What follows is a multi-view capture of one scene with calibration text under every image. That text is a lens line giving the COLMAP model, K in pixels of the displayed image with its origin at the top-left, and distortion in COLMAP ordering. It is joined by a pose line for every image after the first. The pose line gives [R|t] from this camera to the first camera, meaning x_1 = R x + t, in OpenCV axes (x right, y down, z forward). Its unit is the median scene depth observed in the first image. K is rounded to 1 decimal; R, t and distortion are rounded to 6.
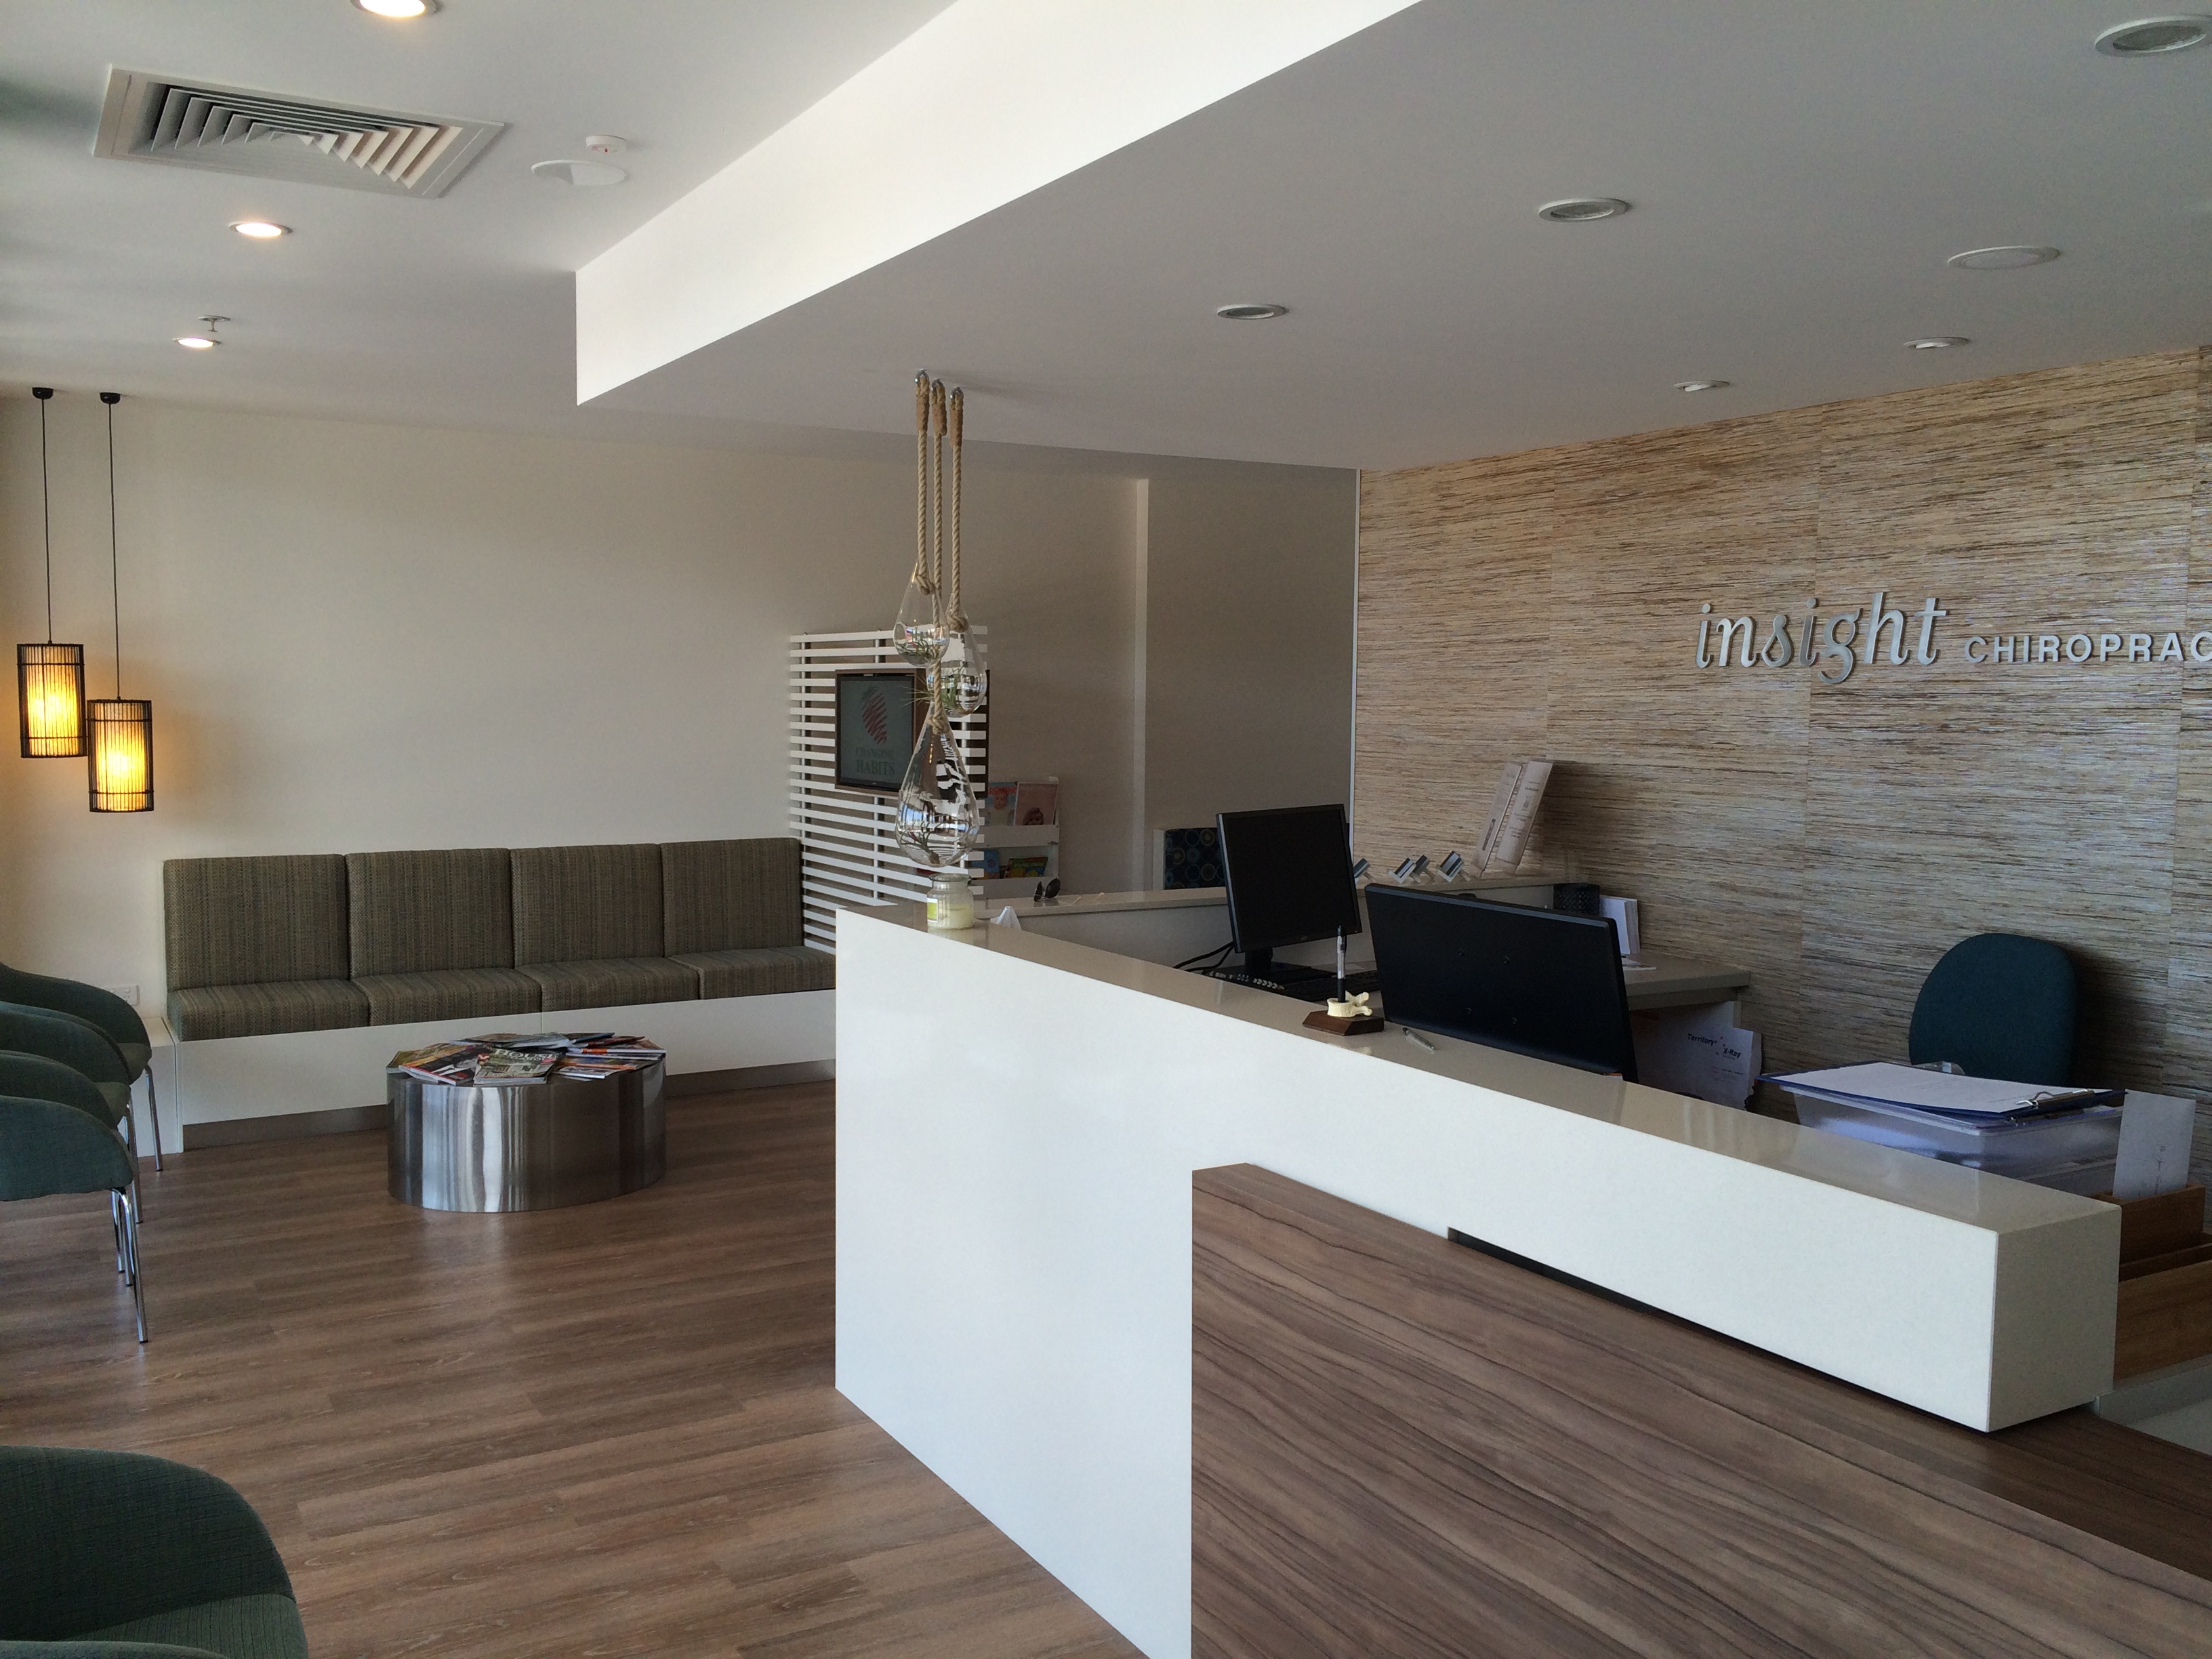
lens RADIAL K [[1925.7, 0, 1093.3], [0, 1925.7, 830.2], [0, 0, 1]] dist [0.087971, -0.101889]
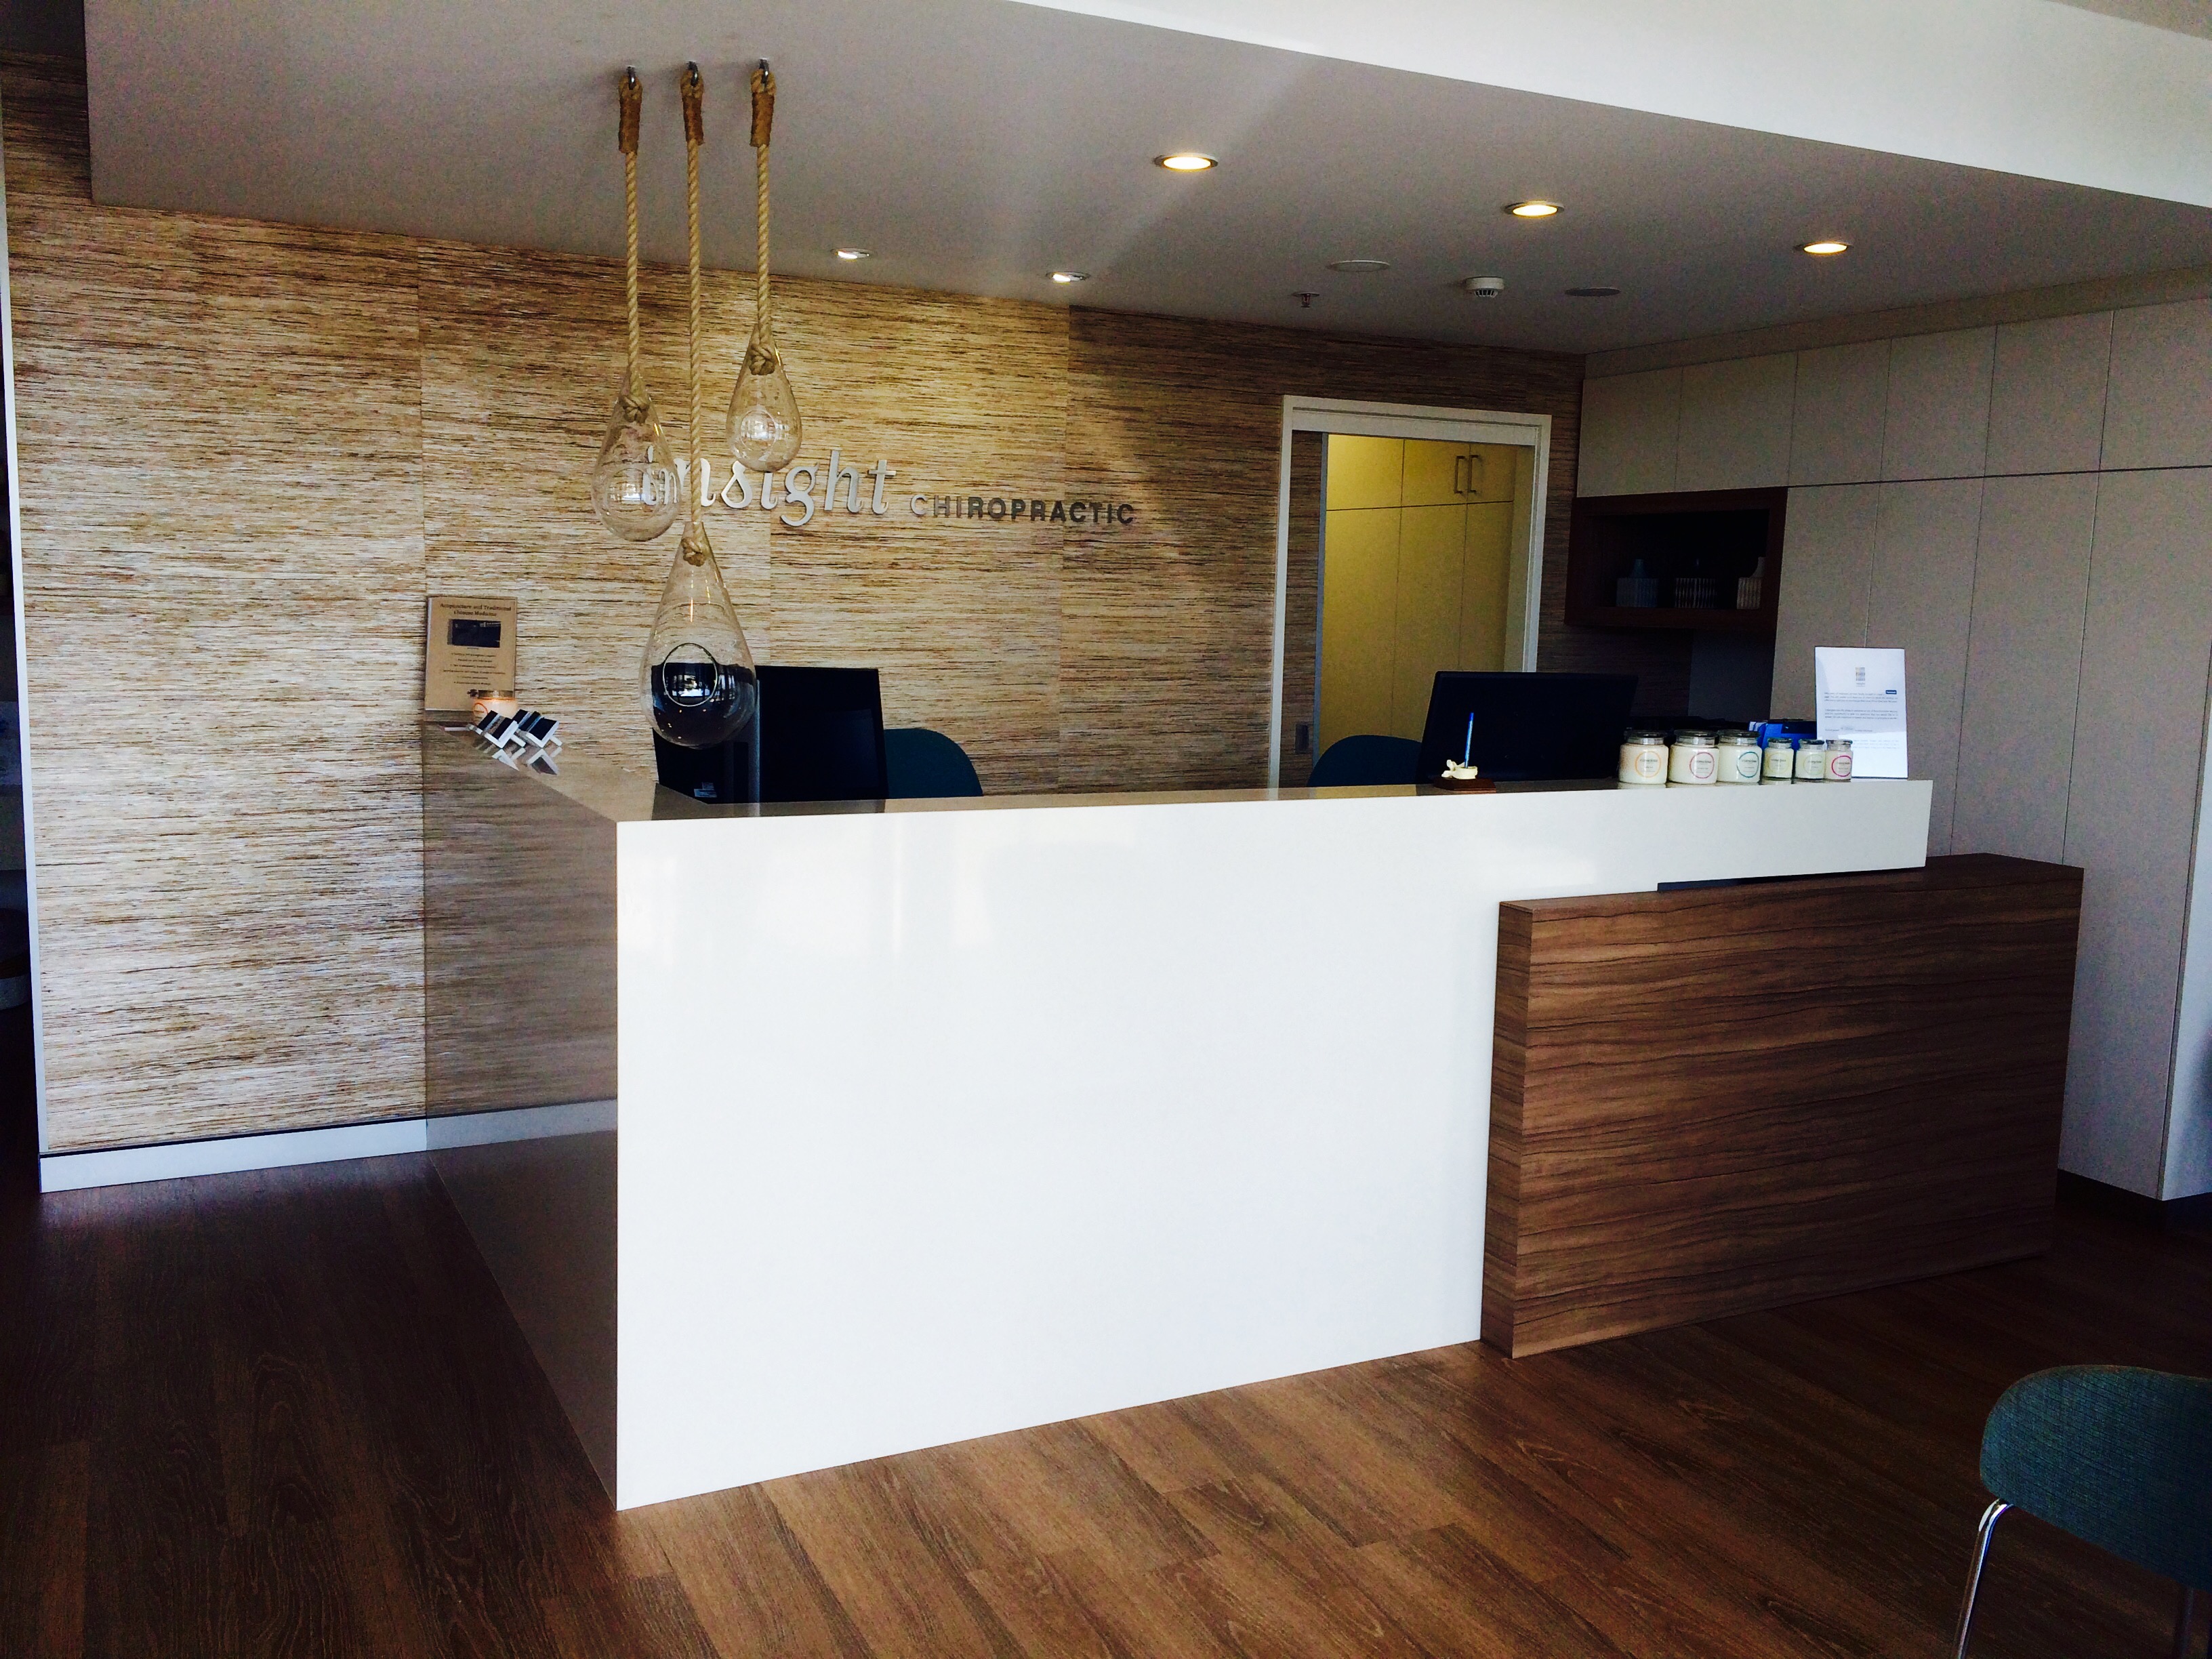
lens RADIAL K [[1925.7, 0, 1097.5], [0, 1925.7, 835.0], [0, 0, 1]] dist [0.087971, -0.101889]
pose [[0.037917, -0.134115, 0.990240, -0.825162], [0.048663, 0.990025, 0.132223, -0.038666], [-0.998095, 0.043174, 0.044065, 0.826102]]
